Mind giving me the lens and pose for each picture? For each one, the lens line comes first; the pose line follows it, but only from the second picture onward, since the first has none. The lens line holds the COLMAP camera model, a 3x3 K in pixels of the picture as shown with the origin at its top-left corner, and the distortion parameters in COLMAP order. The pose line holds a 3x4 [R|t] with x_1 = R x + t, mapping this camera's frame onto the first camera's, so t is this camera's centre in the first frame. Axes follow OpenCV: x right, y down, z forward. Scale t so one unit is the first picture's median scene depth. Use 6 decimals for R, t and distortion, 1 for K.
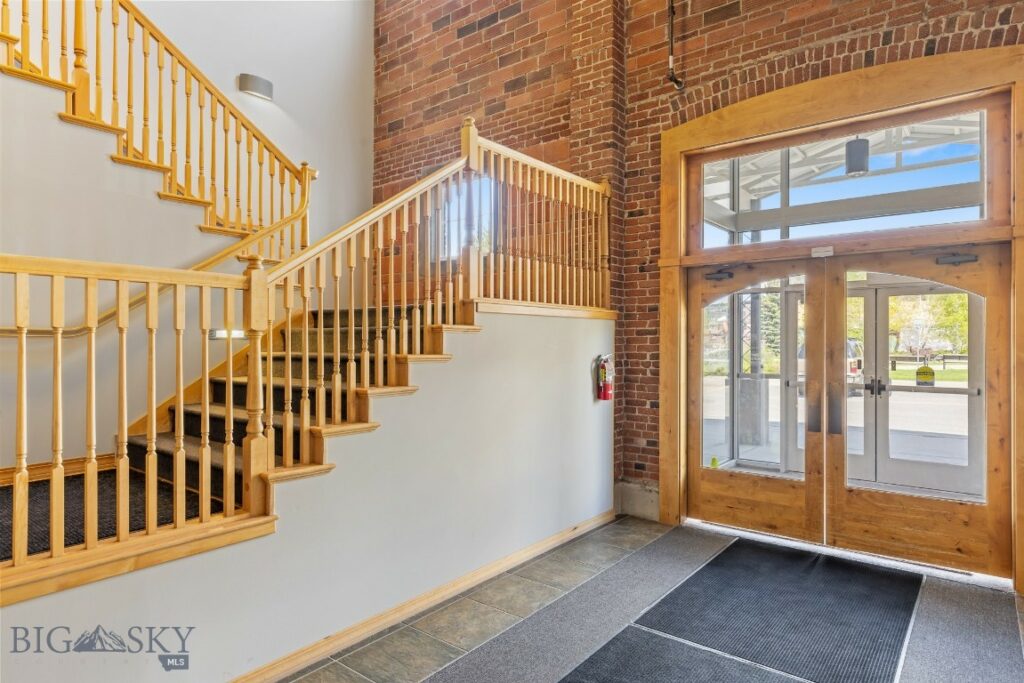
lens RADIAL K [[589.3, 0, 510.4], [0, 589.3, 341.1], [0, 0, 1]] dist [-0.000066, -0.000565]
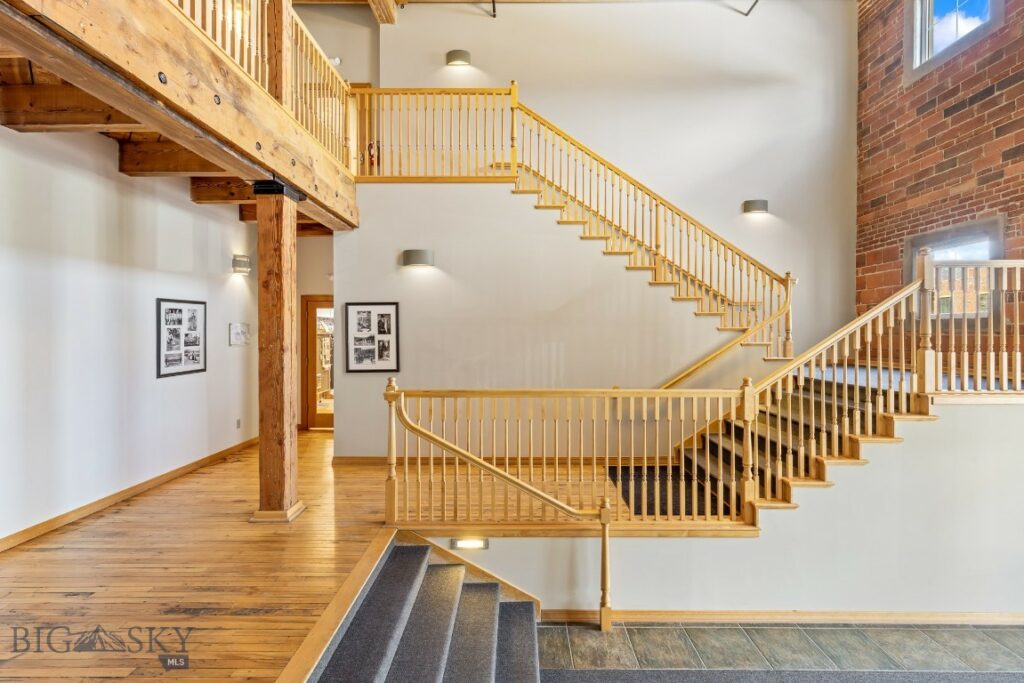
lens RADIAL K [[462.6, 0, 514.9], [0, 462.6, 331.3], [0, 0, 1]] dist [0.008496, -0.001585]
pose [[0.621031, -0.003518, -0.783778, 0.124989], [0.000977, 0.999993, -0.003714, -0.150976], [0.783785, 0.001541, 0.621030, -0.229259]]
